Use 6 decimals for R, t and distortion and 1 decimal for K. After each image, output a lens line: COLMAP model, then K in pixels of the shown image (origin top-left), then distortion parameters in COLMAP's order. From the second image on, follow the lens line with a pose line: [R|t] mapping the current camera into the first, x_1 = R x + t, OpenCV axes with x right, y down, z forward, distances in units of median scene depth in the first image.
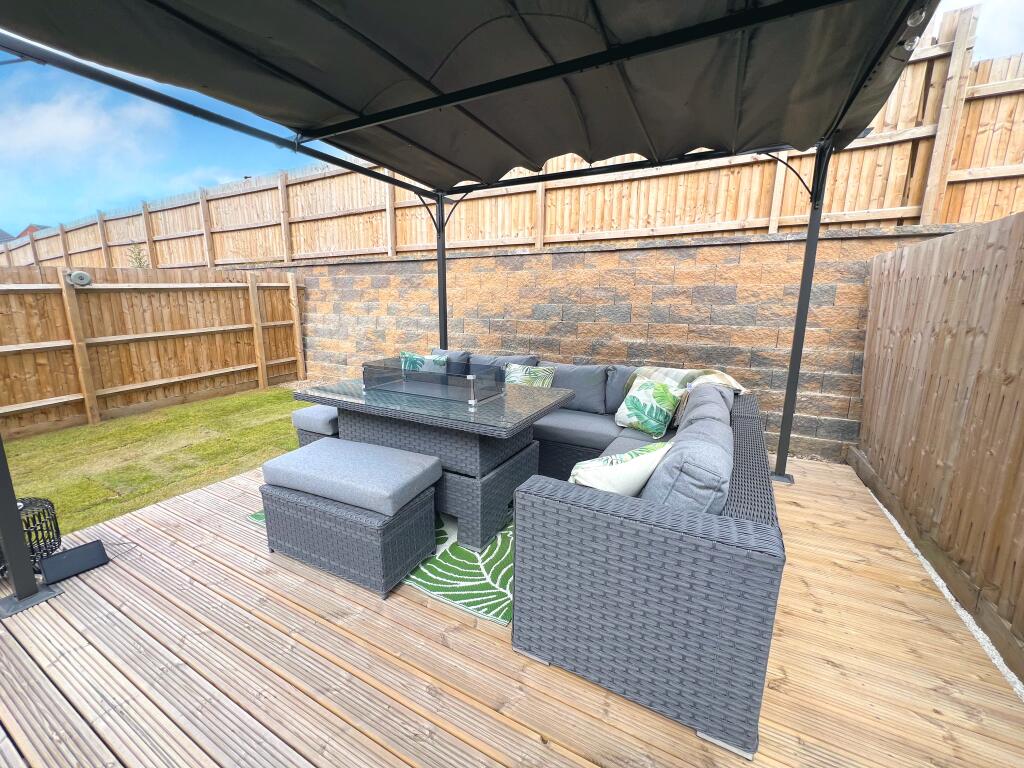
lens RADIAL K [[411.3, 0, 511.1], [0, 411.3, 385.0], [0, 0, 1]] dist [-0.003080, 0.000408]
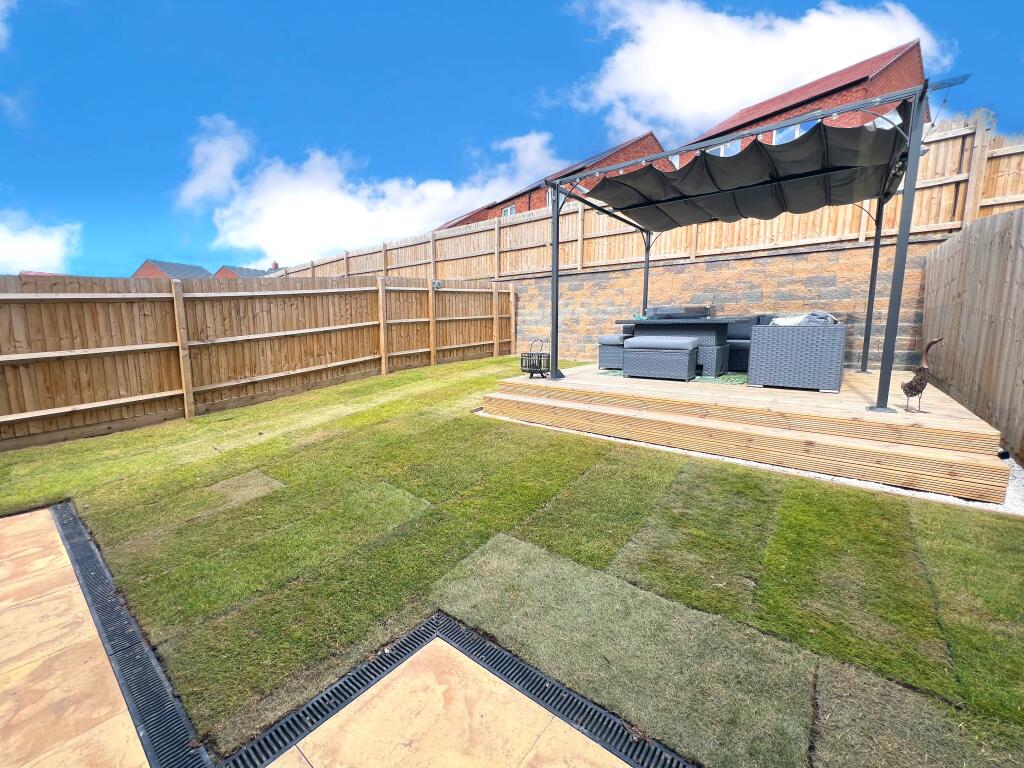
lens RADIAL K [[412.7, 0, 511.2], [0, 412.7, 384.3], [0, 0, 1]] dist [-0.000318, -0.000239]
pose [[0.982872, 0.013939, -0.183762, -0.351554], [-0.024701, 0.998102, -0.056409, 0.269183], [0.182627, 0.059982, 0.981351, -0.695441]]
